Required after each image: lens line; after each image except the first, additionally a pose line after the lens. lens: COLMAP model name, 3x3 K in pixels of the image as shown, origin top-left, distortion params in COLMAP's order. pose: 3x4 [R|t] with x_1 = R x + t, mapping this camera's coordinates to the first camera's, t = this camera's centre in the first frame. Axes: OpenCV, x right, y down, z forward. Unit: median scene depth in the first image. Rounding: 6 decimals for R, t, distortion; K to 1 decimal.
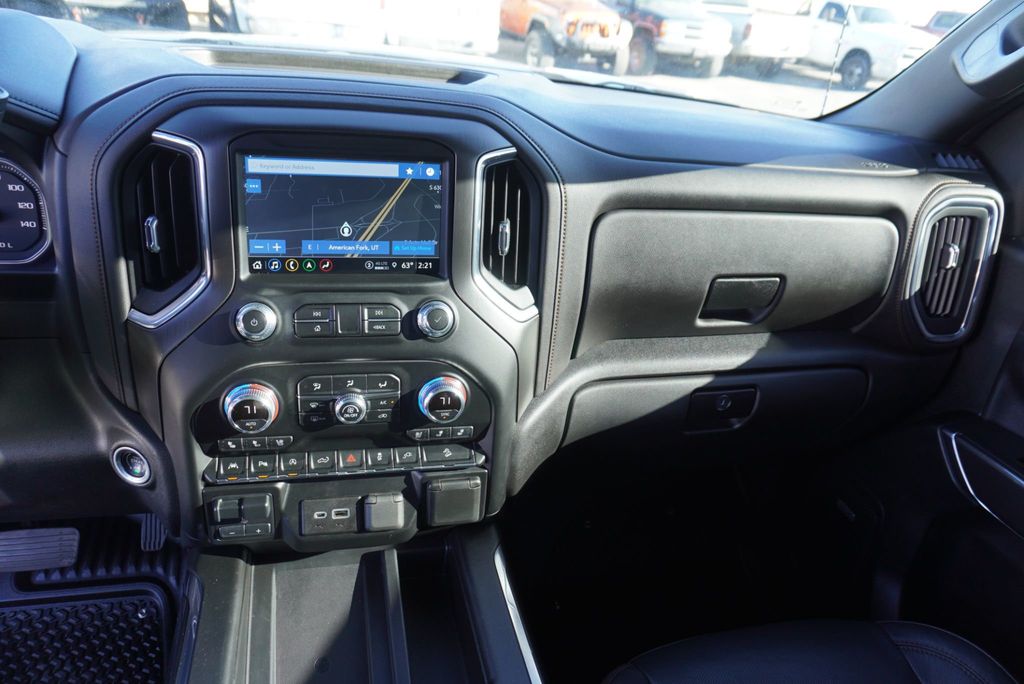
lens RADIAL K [[733.5, 0, 515.4], [0, 733.5, 358.2], [0, 0, 1]] dist [-0.036741, 0.038331]
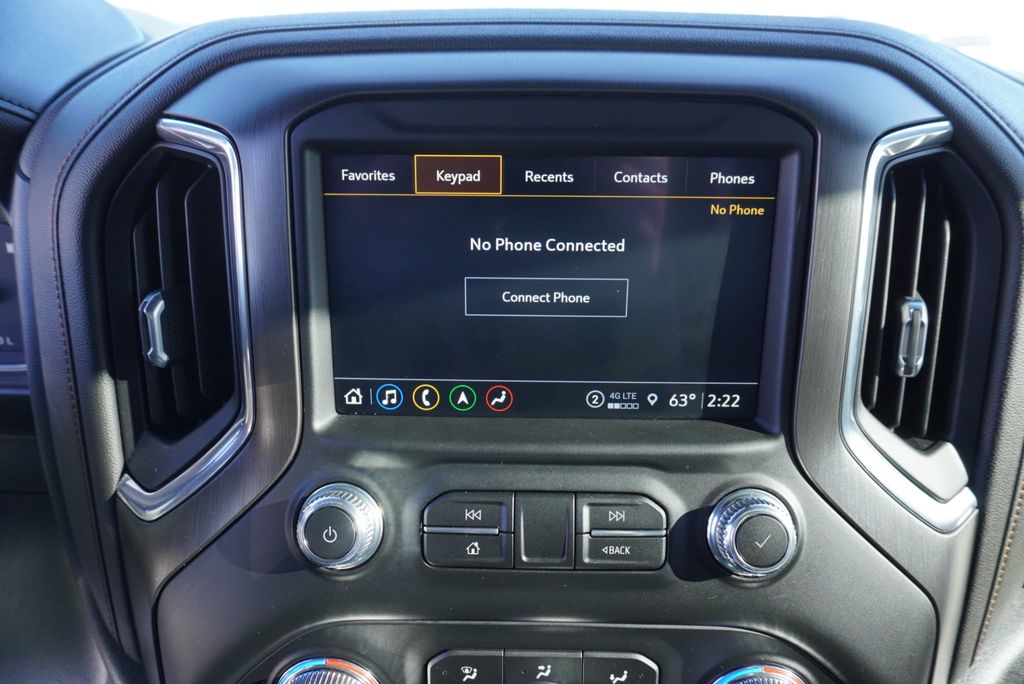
lens RADIAL K [[733.5, 0, 512.2], [0, 733.5, 343.0], [0, 0, 1]] dist [-0.036741, 0.038331]
pose [[0.963264, 0.008134, -0.268434, -0.128487], [-0.037349, 0.993885, -0.103909, -0.111684], [0.265948, 0.110118, 0.957677, 0.556645]]
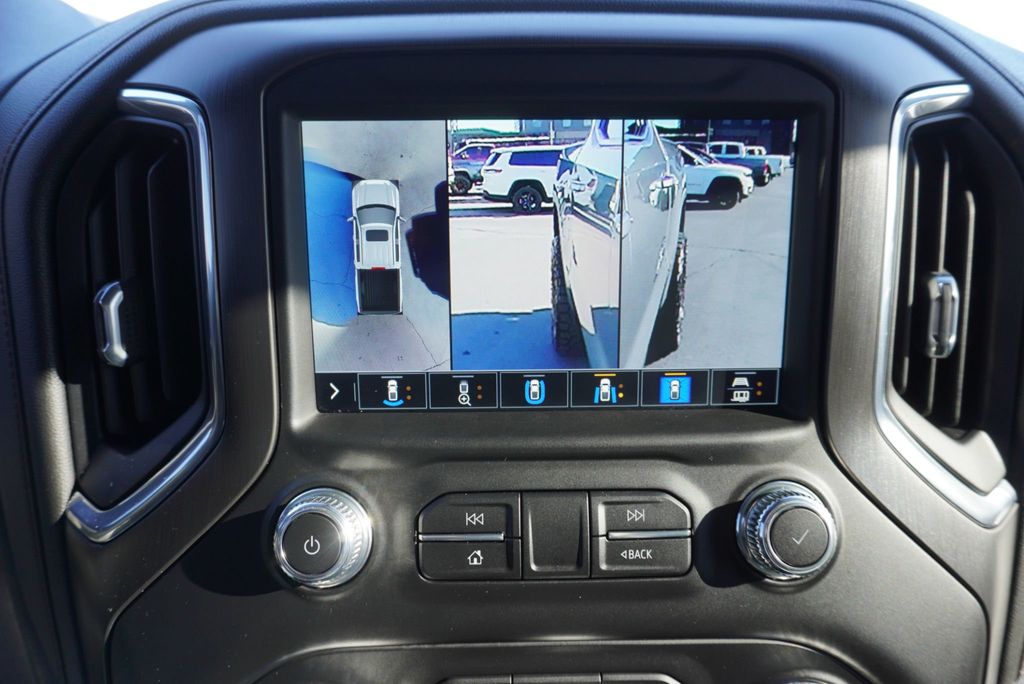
lens RADIAL K [[733.5, 0, 512.5], [0, 733.5, 341.7], [0, 0, 1]] dist [-0.036741, 0.038331]
pose [[0.972676, -0.028875, -0.230366, -0.154428], [-0.011232, 0.985221, -0.170918, -0.082628], [0.231897, 0.168835, 0.957976, 0.595704]]
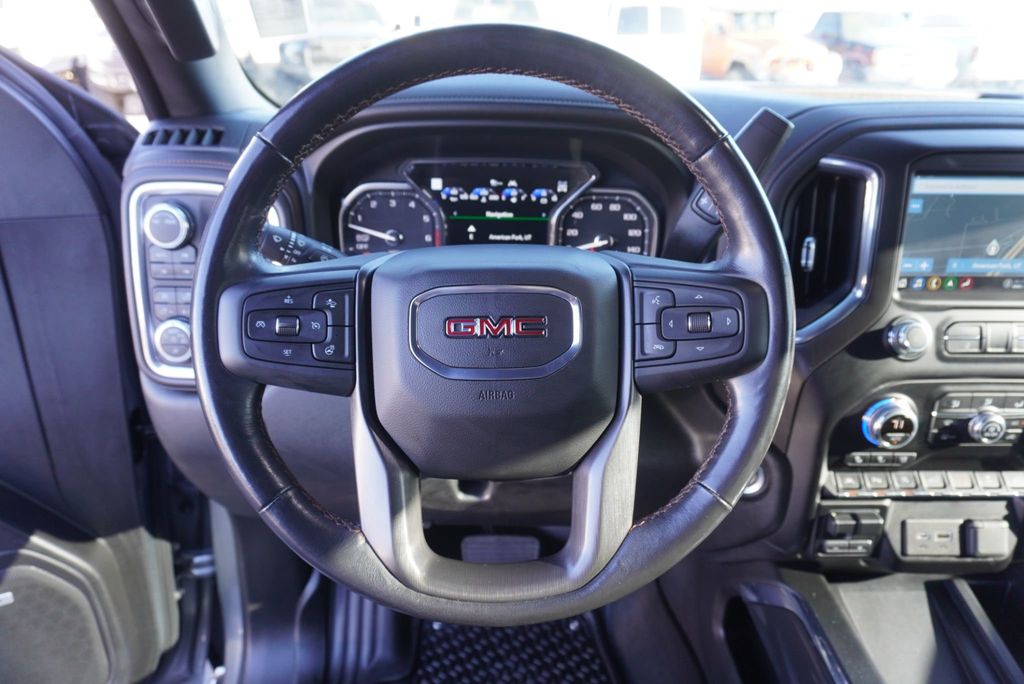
lens RADIAL K [[733.5, 0, 506.7], [0, 733.5, 339.4], [0, 0, 1]] dist [-0.036741, 0.038331]
pose [[0.972595, 0.009120, -0.232328, -0.626235], [-0.027867, 0.996600, -0.077540, 0.044470], [0.230831, 0.081889, 0.969542, -0.110144]]
